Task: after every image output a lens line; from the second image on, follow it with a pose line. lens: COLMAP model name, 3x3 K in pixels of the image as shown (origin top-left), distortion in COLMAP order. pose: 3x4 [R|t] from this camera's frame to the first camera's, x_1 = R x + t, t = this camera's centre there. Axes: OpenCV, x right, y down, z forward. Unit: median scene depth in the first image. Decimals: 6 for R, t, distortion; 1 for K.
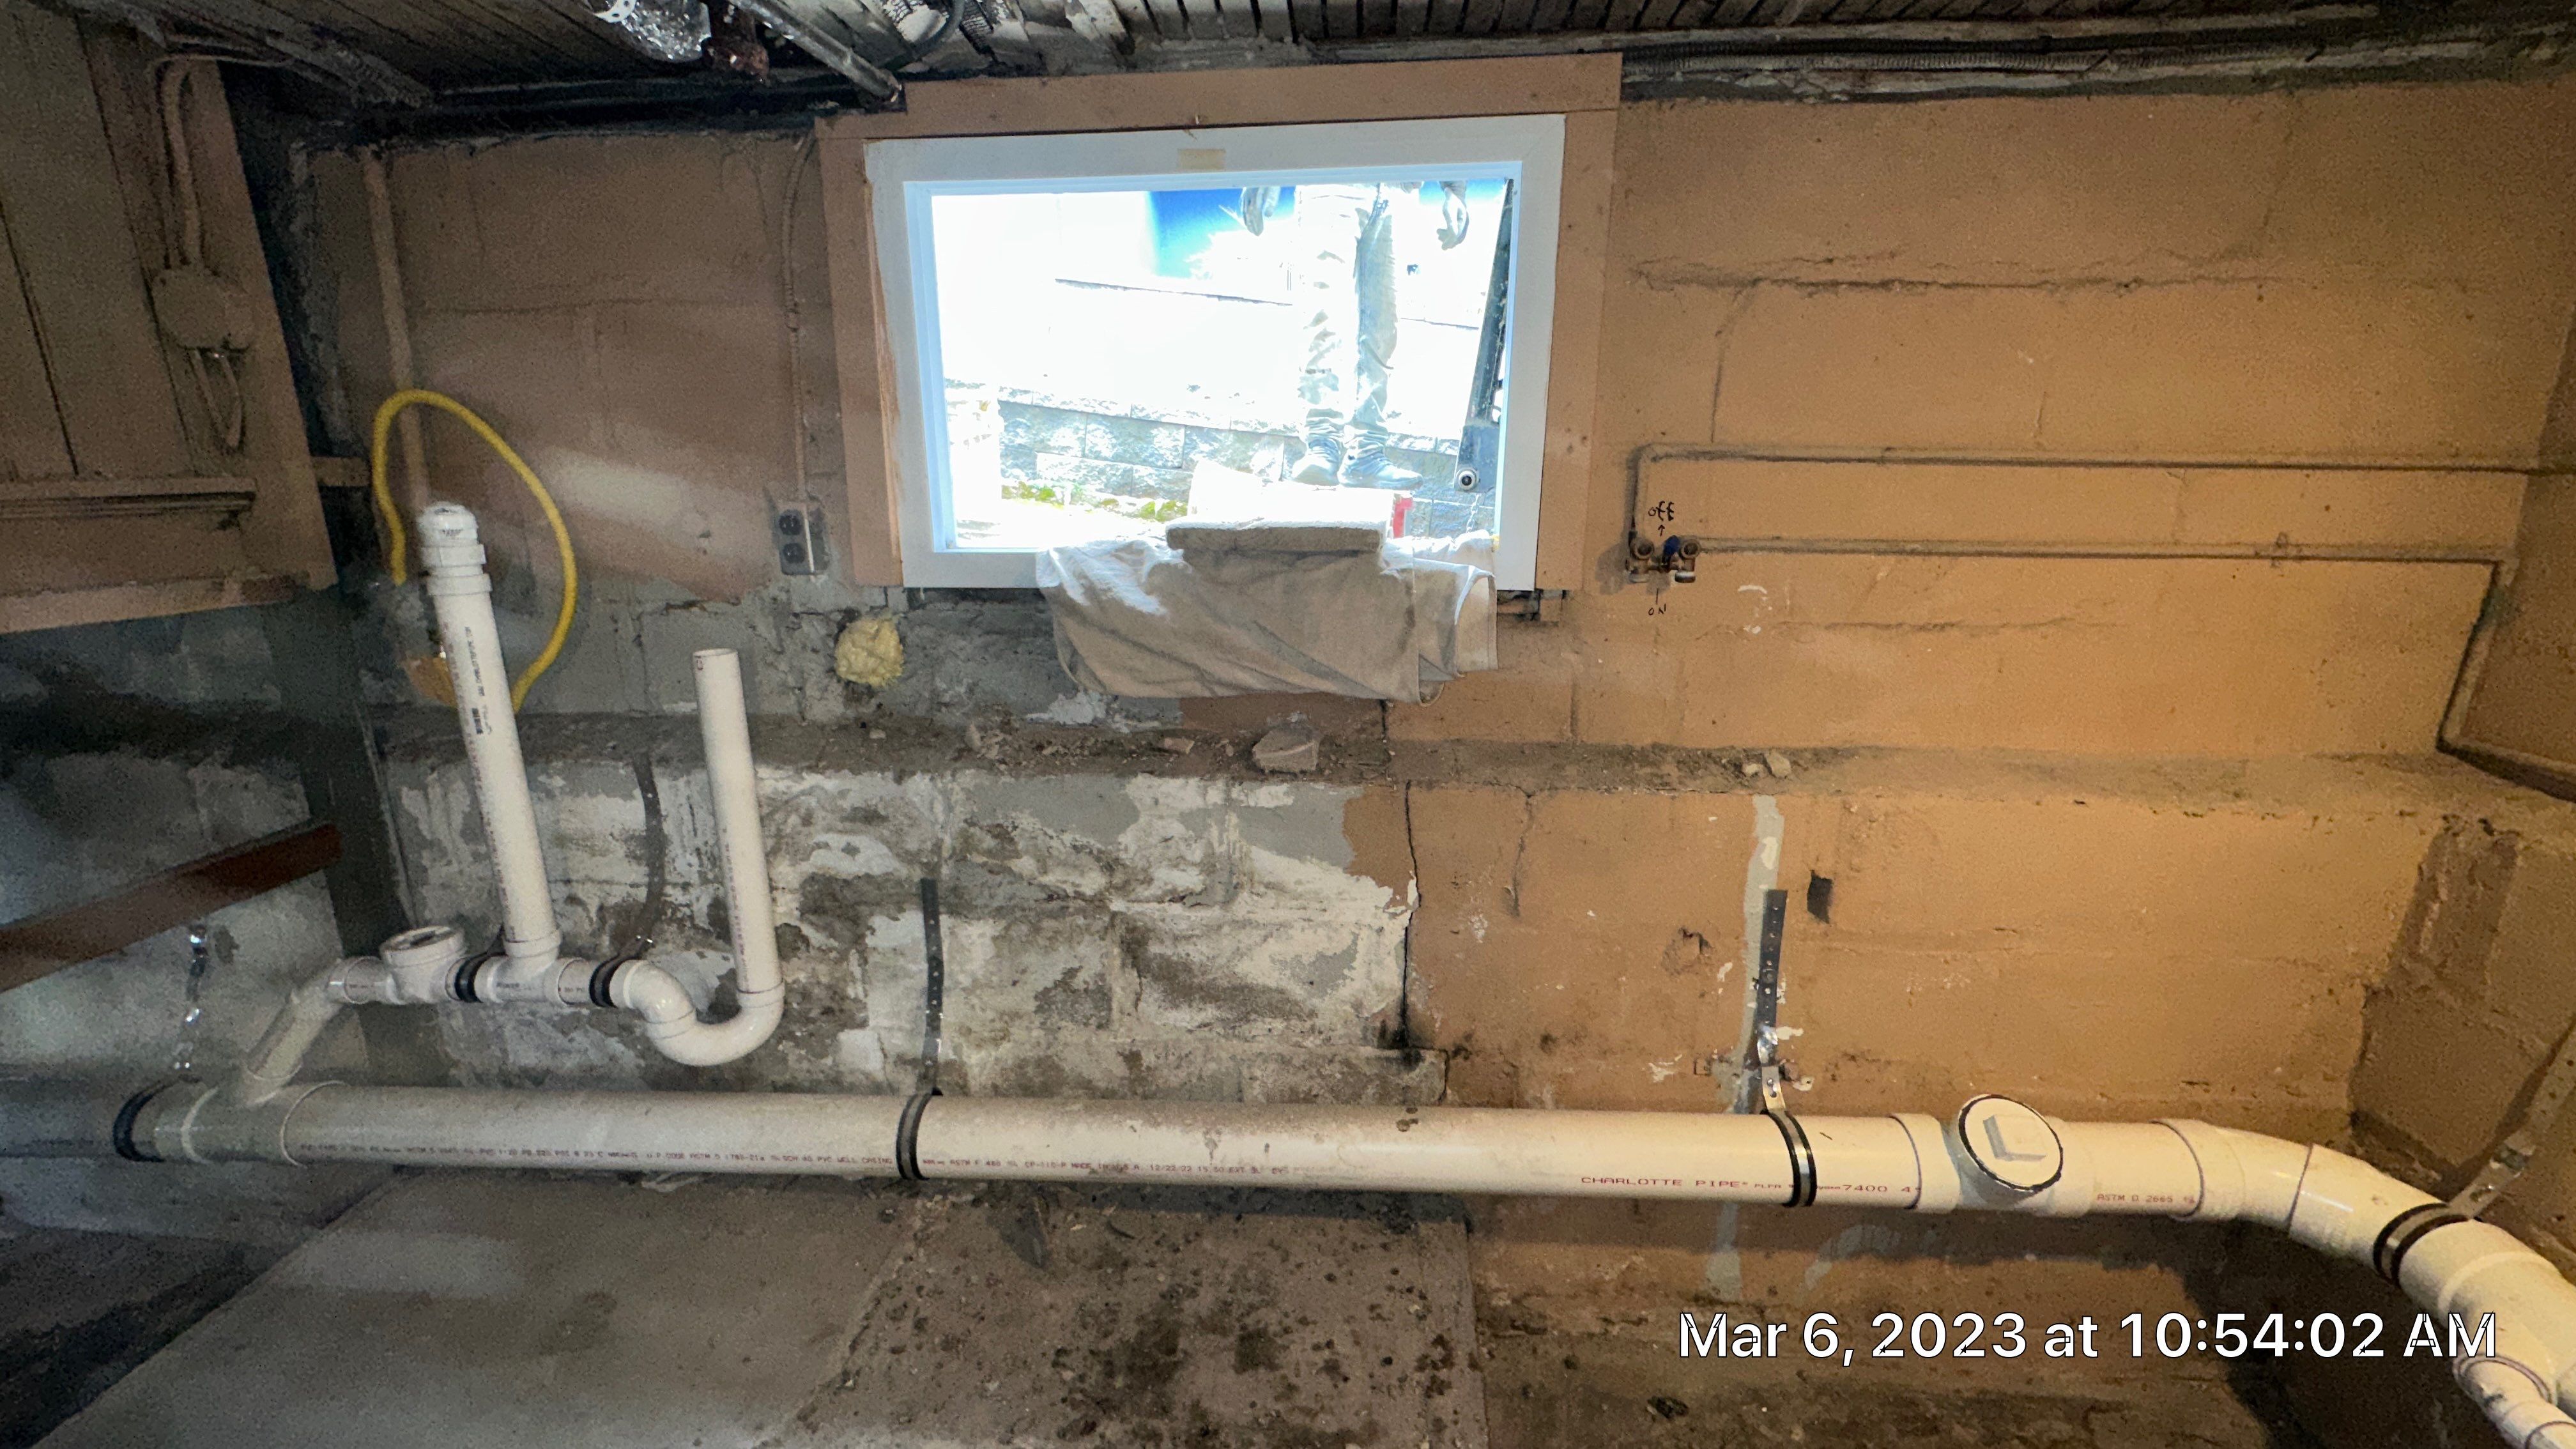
lens RADIAL K [[1030.9, 0, 1286.0], [0, 1030.9, 715.0], [0, 0, 1]] dist [0.003571, -0.002298]
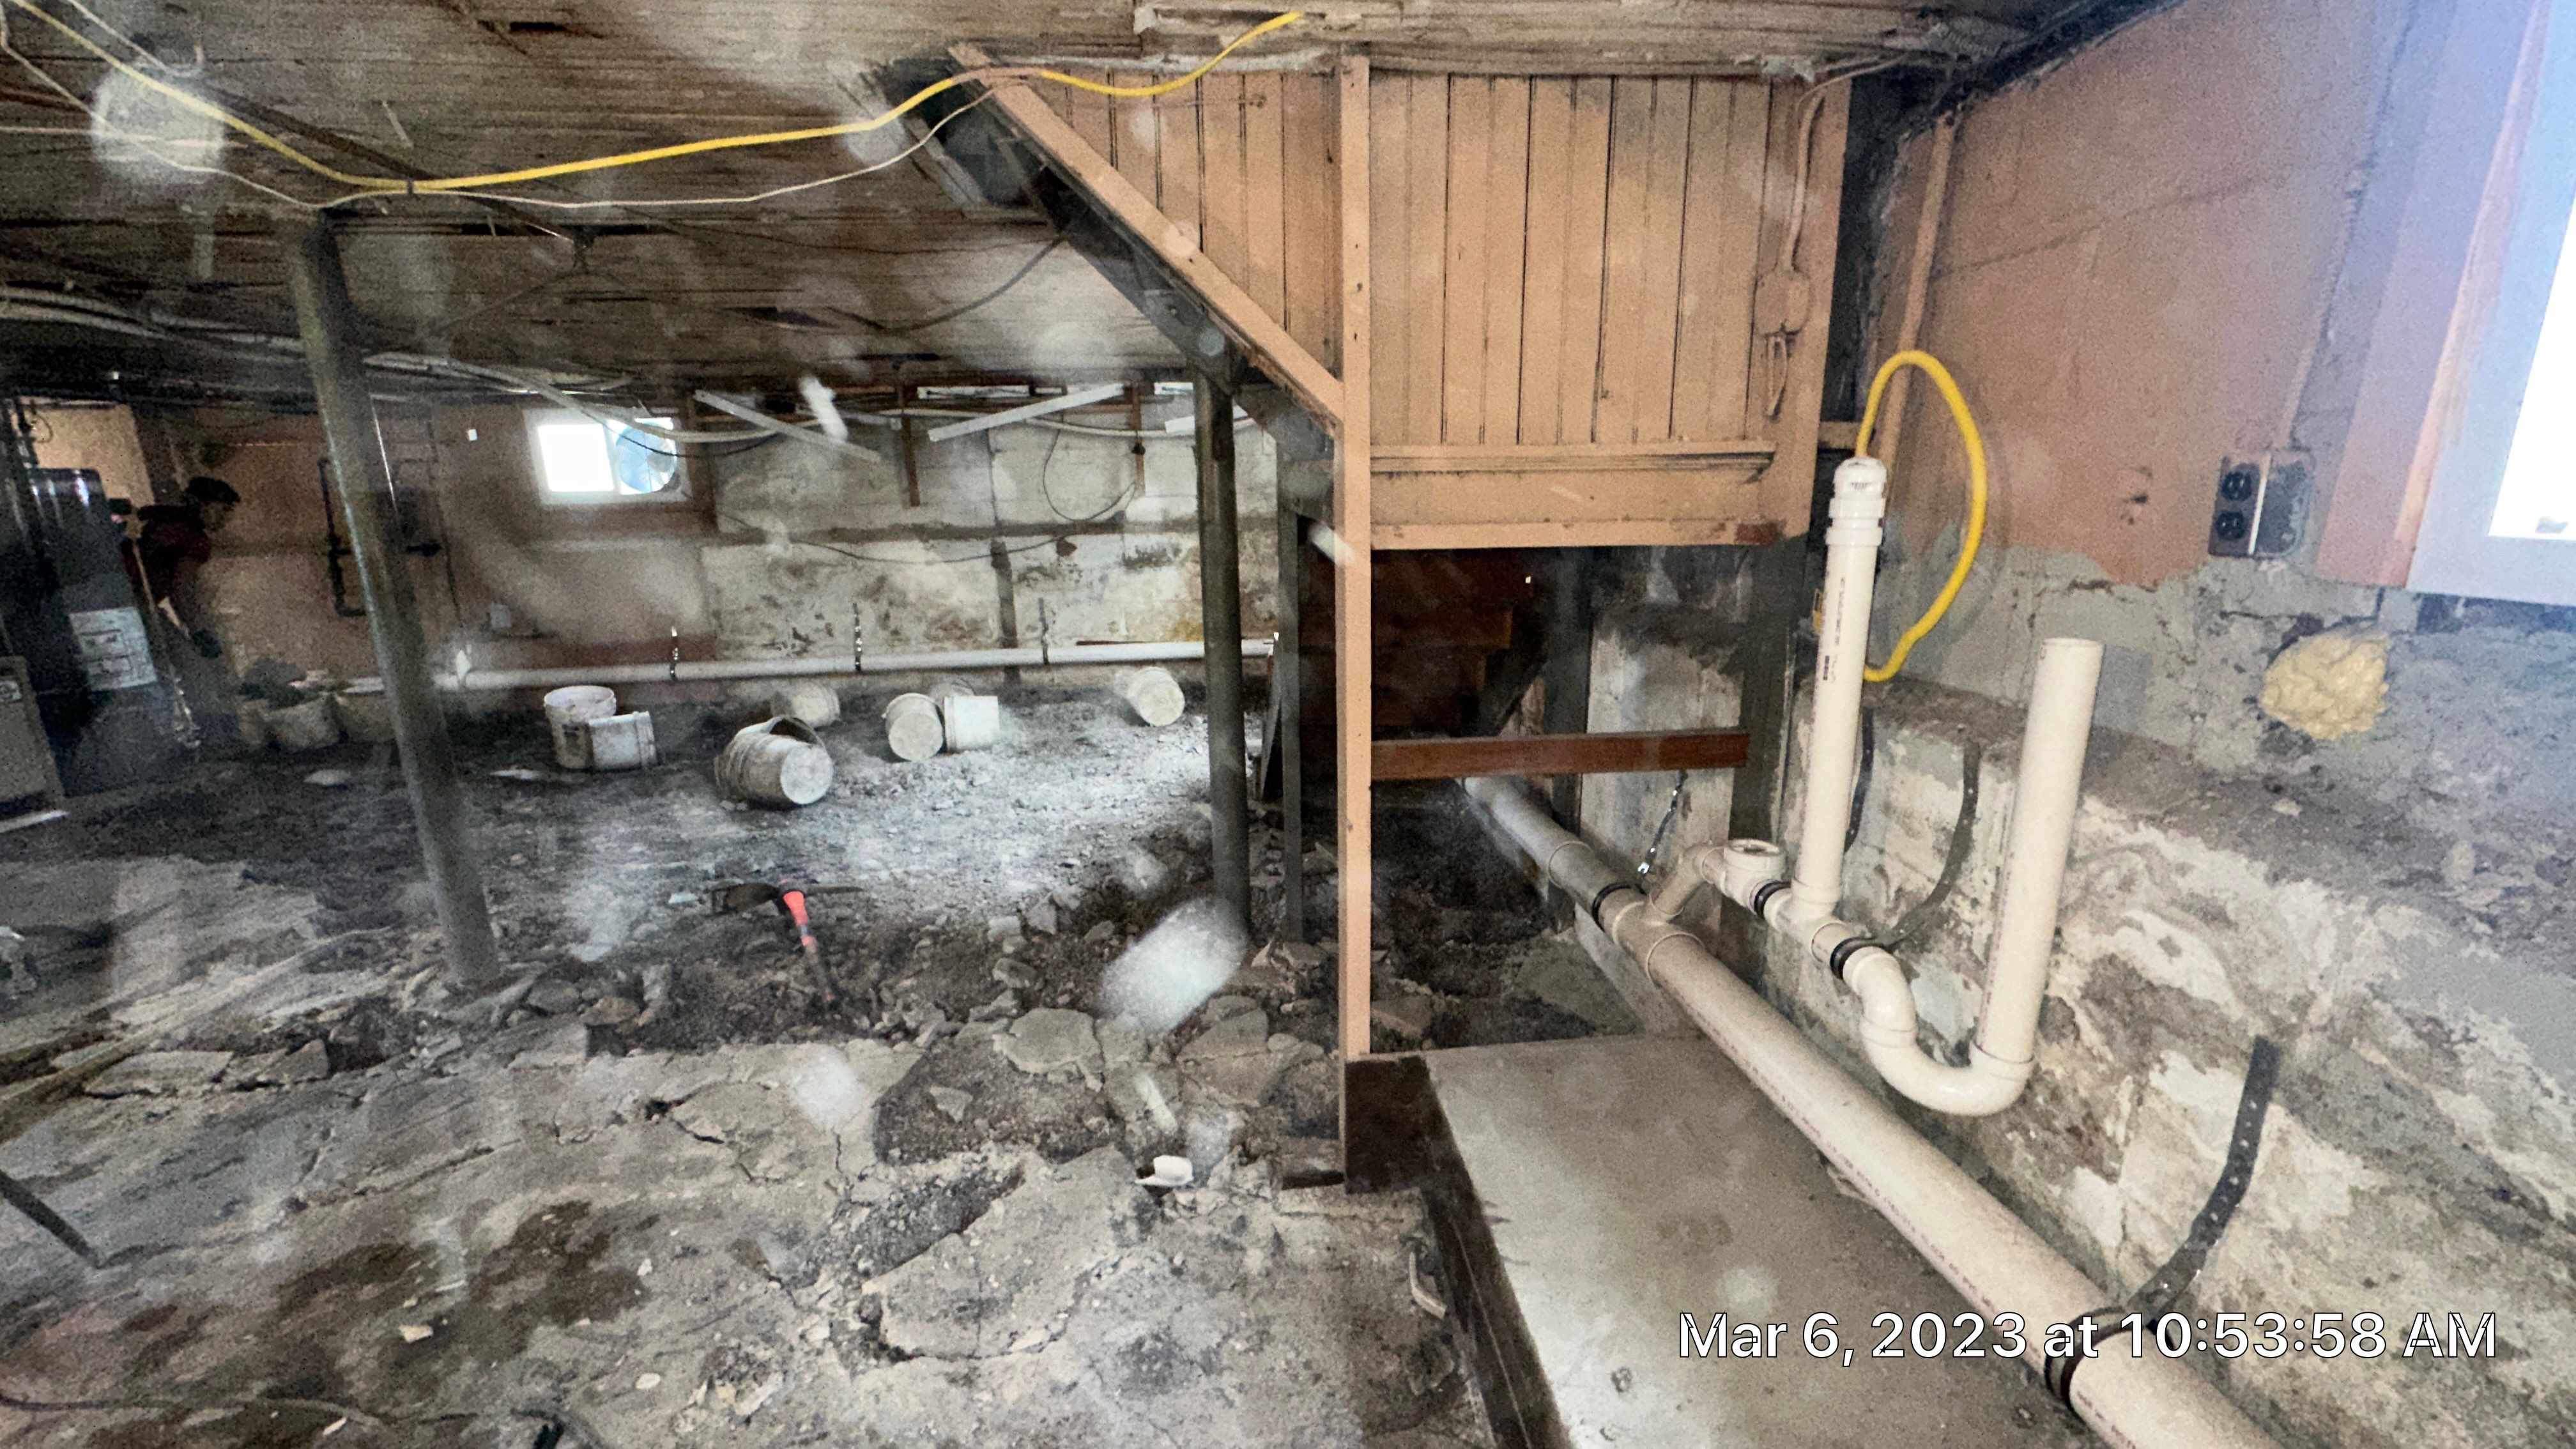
lens RADIAL K [[1030.9, 0, 1273.6], [0, 1030.9, 716.9], [0, 0, 1]] dist [0.003571, -0.002298]
pose [[0.149562, 0.227453, -0.962235, 0.132881], [-0.221502, 0.956154, 0.191587, -0.020016], [0.963622, 0.184483, 0.193385, 0.237673]]
